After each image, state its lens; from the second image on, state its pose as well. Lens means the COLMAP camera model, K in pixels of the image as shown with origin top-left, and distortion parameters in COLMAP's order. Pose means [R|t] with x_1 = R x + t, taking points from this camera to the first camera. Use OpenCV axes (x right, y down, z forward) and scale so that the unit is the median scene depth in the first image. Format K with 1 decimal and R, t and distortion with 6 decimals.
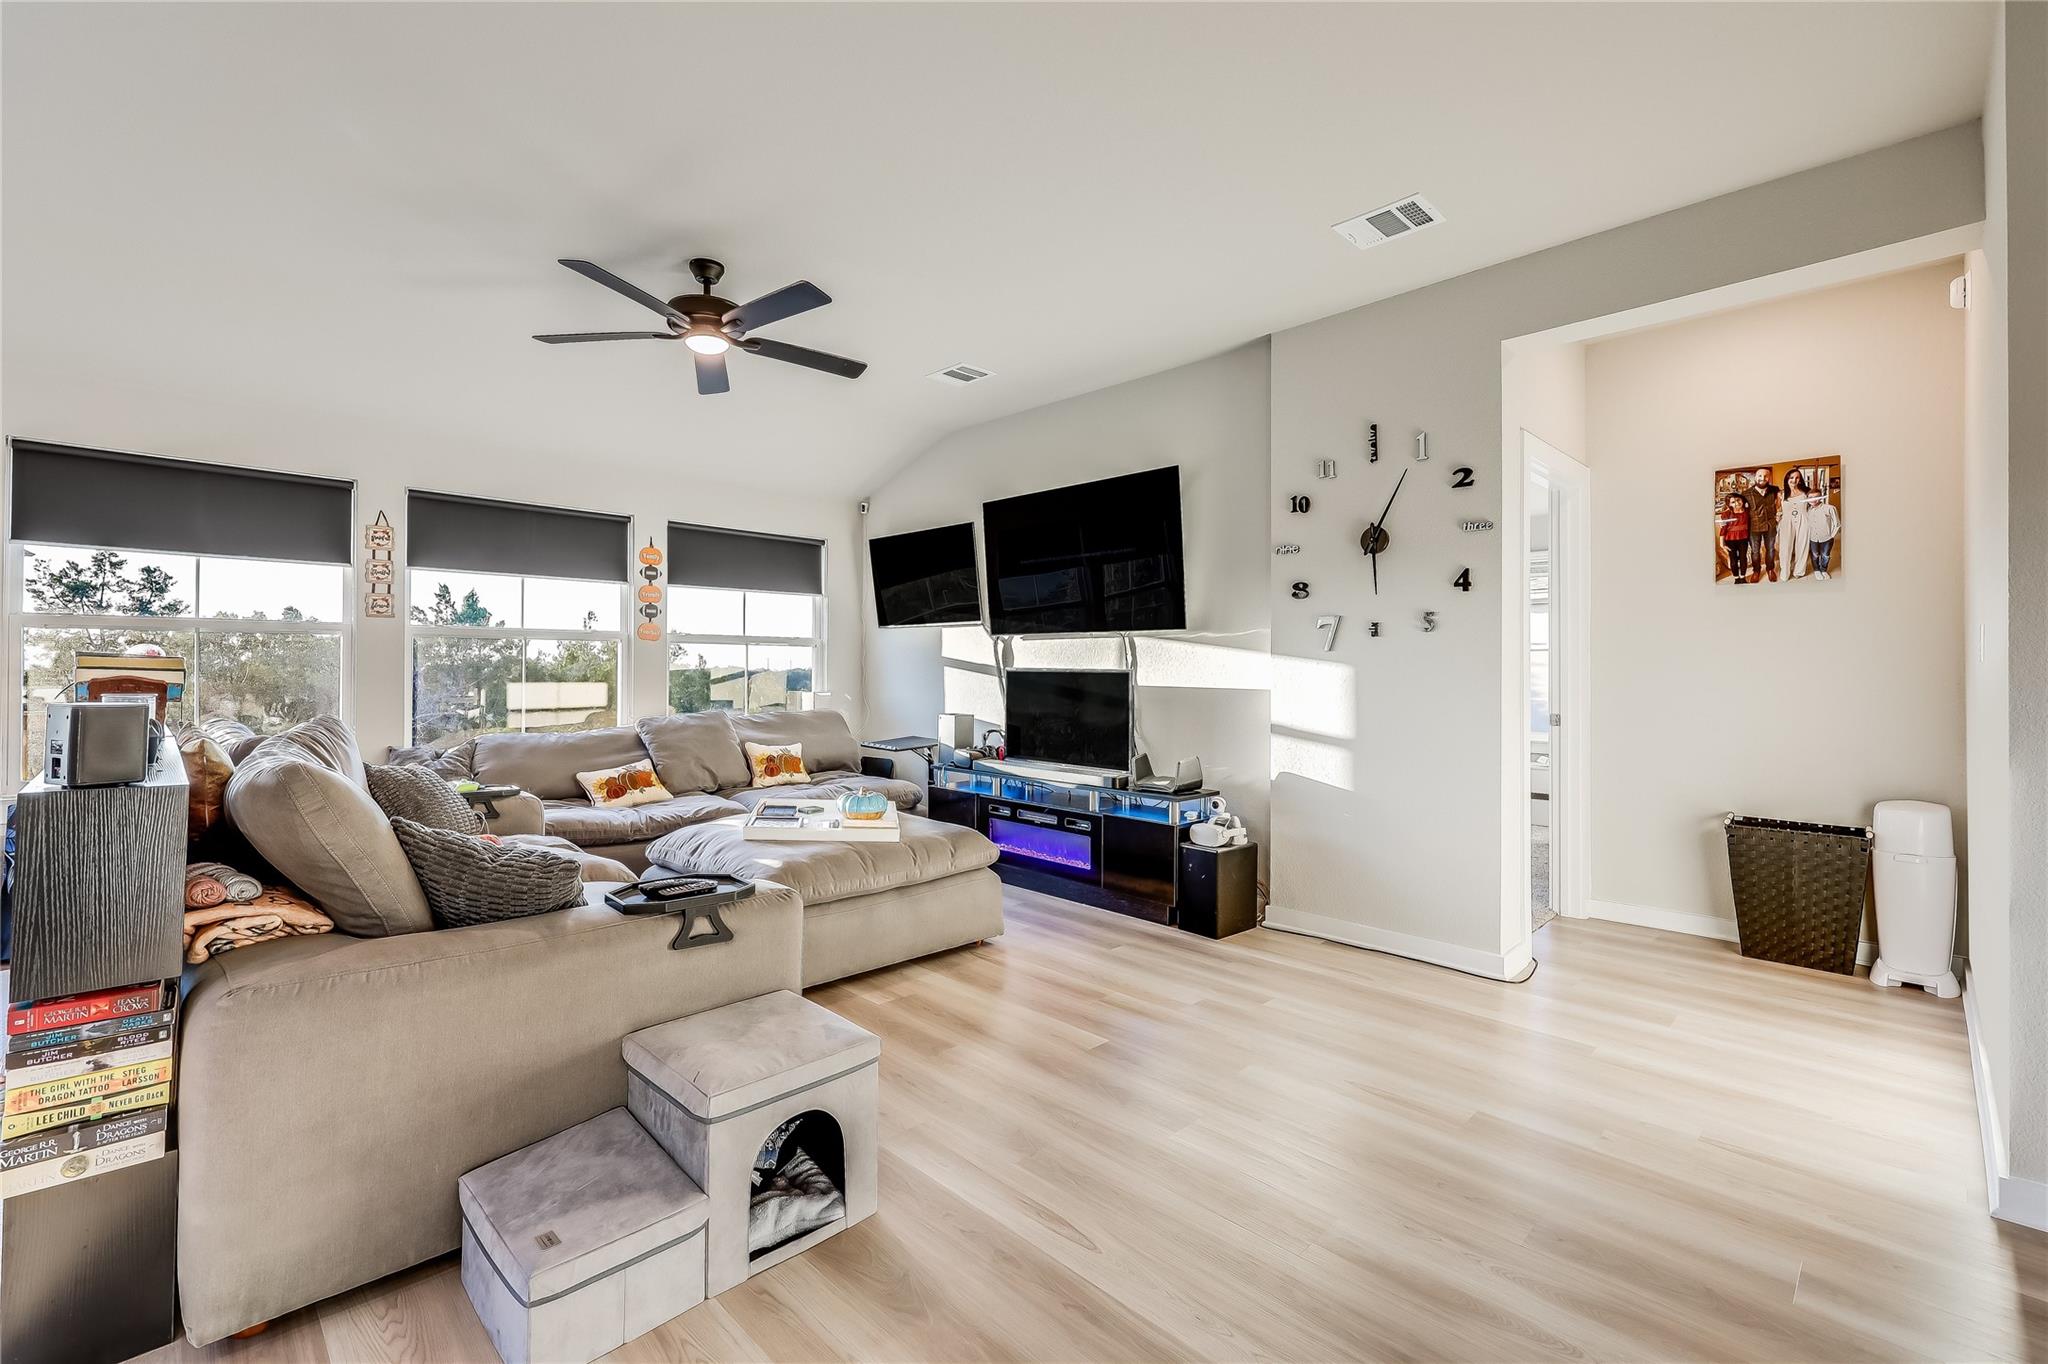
lens RADIAL K [[858.2, 0, 1005.6], [0, 858.2, 670.7], [0, 0, 1]] dist [-0.002488, 0.000343]
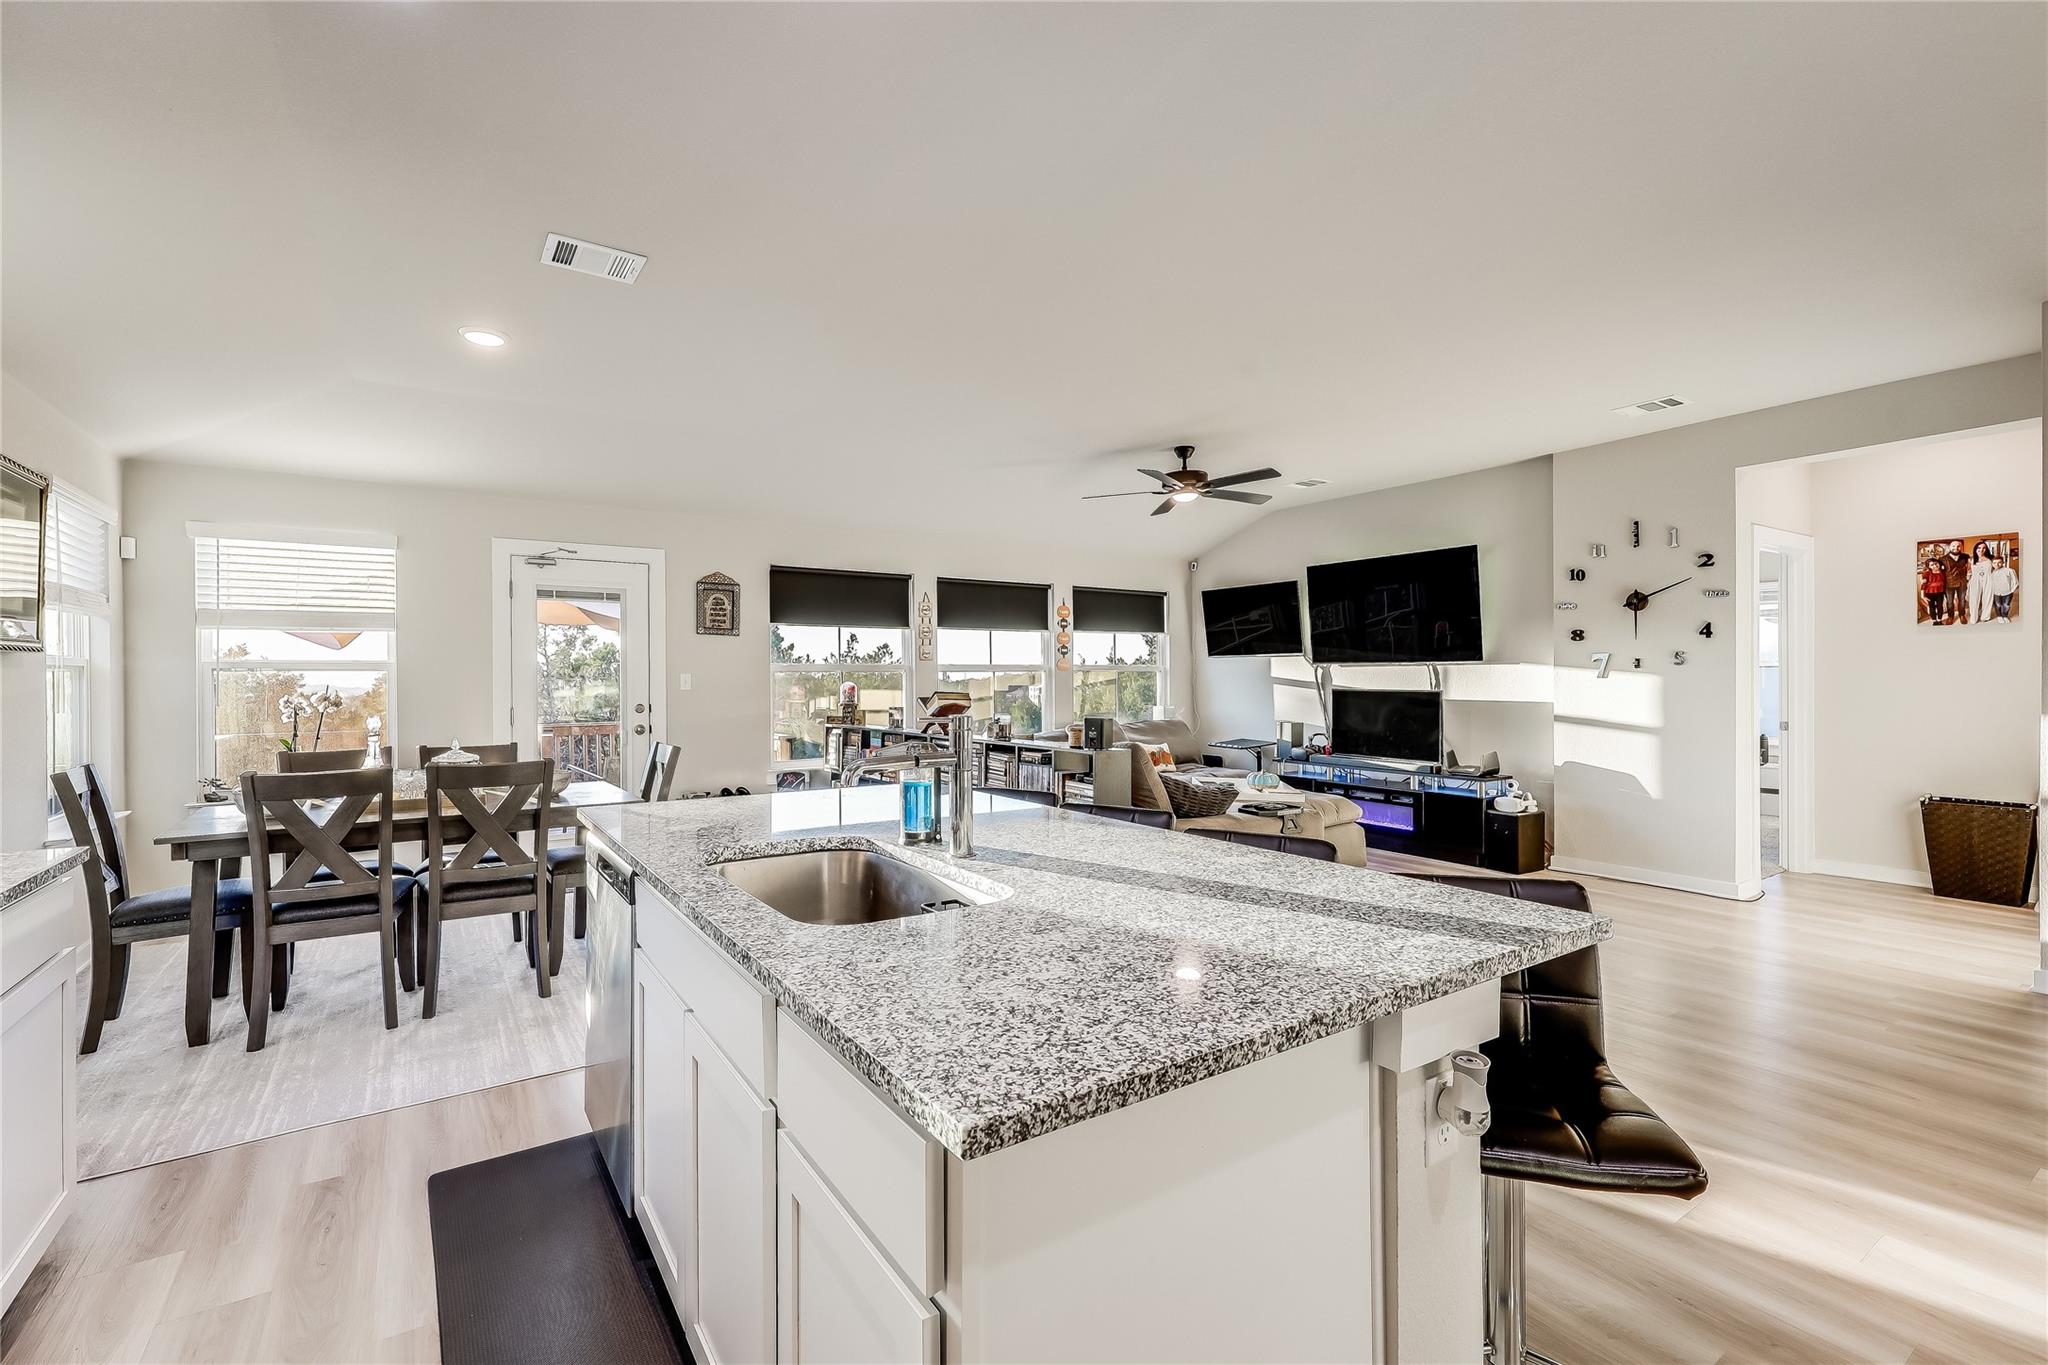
lens RADIAL K [[852.2, 0, 1012.8], [0, 852.2, 688.2], [0, 0, 1]] dist [-0.008355, 0.001808]
pose [[0.981136, -0.007673, -0.193168, -0.296174], [0.009721, 0.999906, 0.009654, -0.027229], [0.193075, -0.011349, 0.981118, -0.551403]]
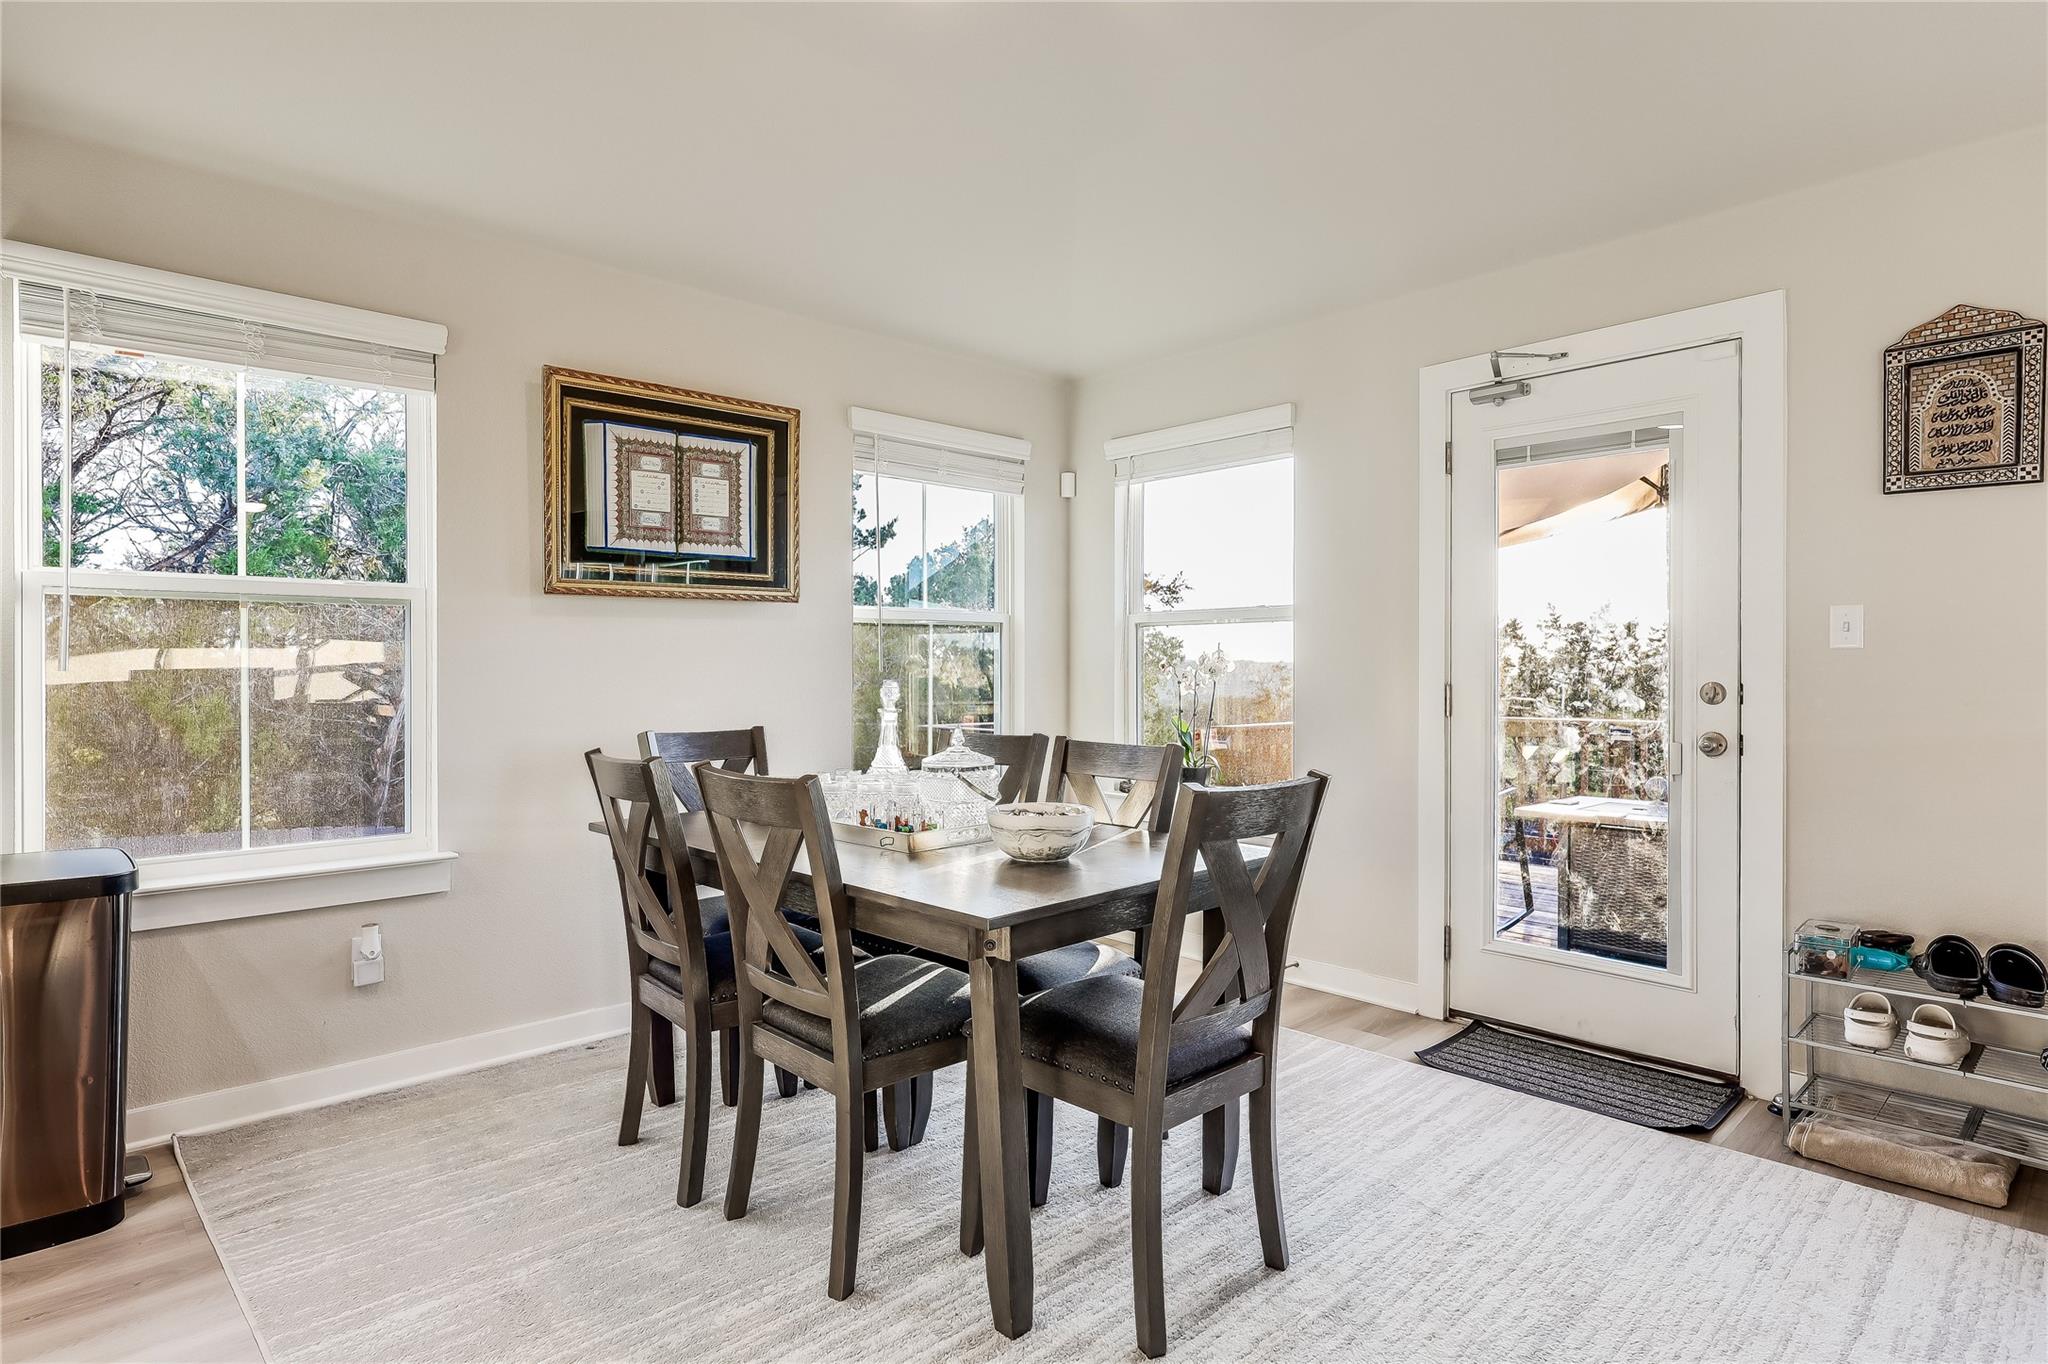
lens RADIAL K [[1090.6, 0, 1012.4], [0, 1090.6, 669.4], [0, 0, 1]] dist [0.007358, 0.001158]
pose [[-0.029621, 0.001667, -0.999560, -0.409047], [0.006331, 0.999979, 0.001480, -0.006581], [0.999541, -0.006284, -0.029631, 0.251009]]
